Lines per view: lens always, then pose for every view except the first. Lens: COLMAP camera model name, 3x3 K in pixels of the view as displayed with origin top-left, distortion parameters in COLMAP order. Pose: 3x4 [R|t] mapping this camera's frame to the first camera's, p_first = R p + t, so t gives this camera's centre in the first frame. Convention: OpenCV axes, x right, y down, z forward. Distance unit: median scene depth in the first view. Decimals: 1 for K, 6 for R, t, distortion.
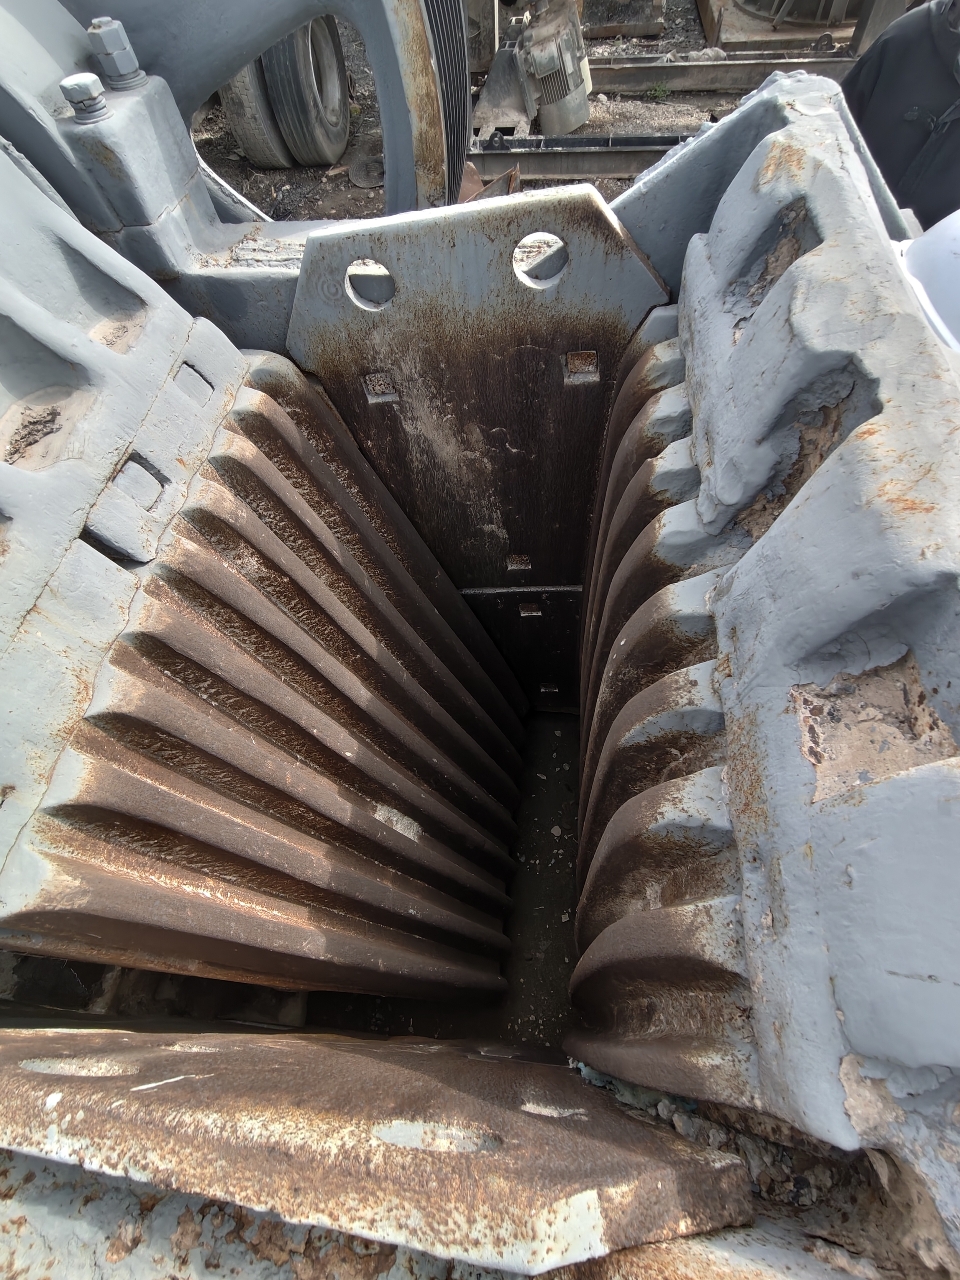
lens RADIAL K [[612.5, 0, 473.7], [0, 612.5, 638.1], [0, 0, 1]] dist [-0.017454, 0.009324]
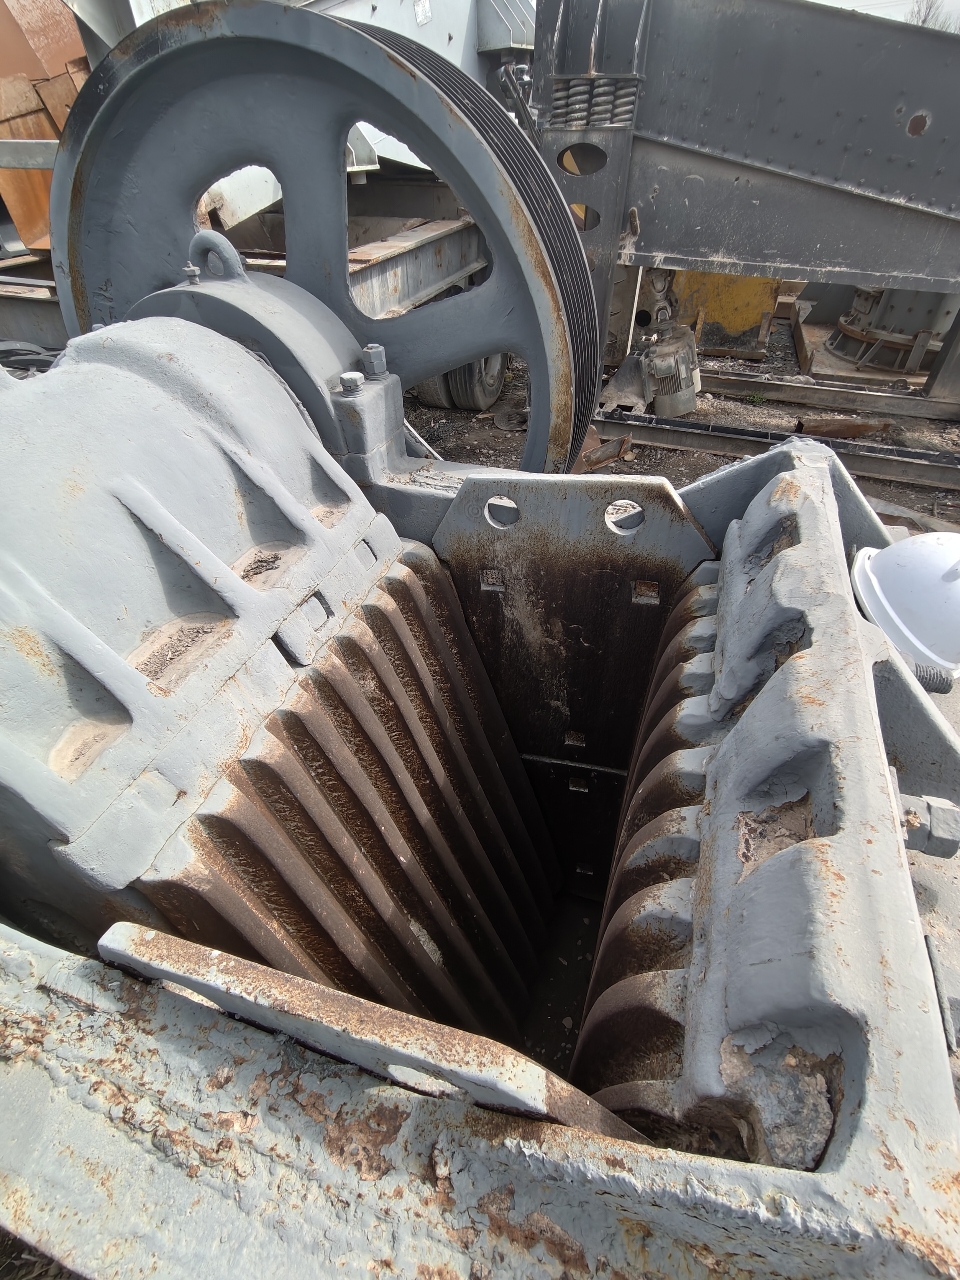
lens RADIAL K [[612.5, 0, 480.0], [0, 612.5, 642.4], [0, 0, 1]] dist [-0.017454, 0.009324]
pose [[0.975529, 0.183452, -0.121197, 0.009627], [-0.211111, 0.935558, -0.283132, 0.133313], [0.061446, 0.301790, 0.951392, -0.306051]]
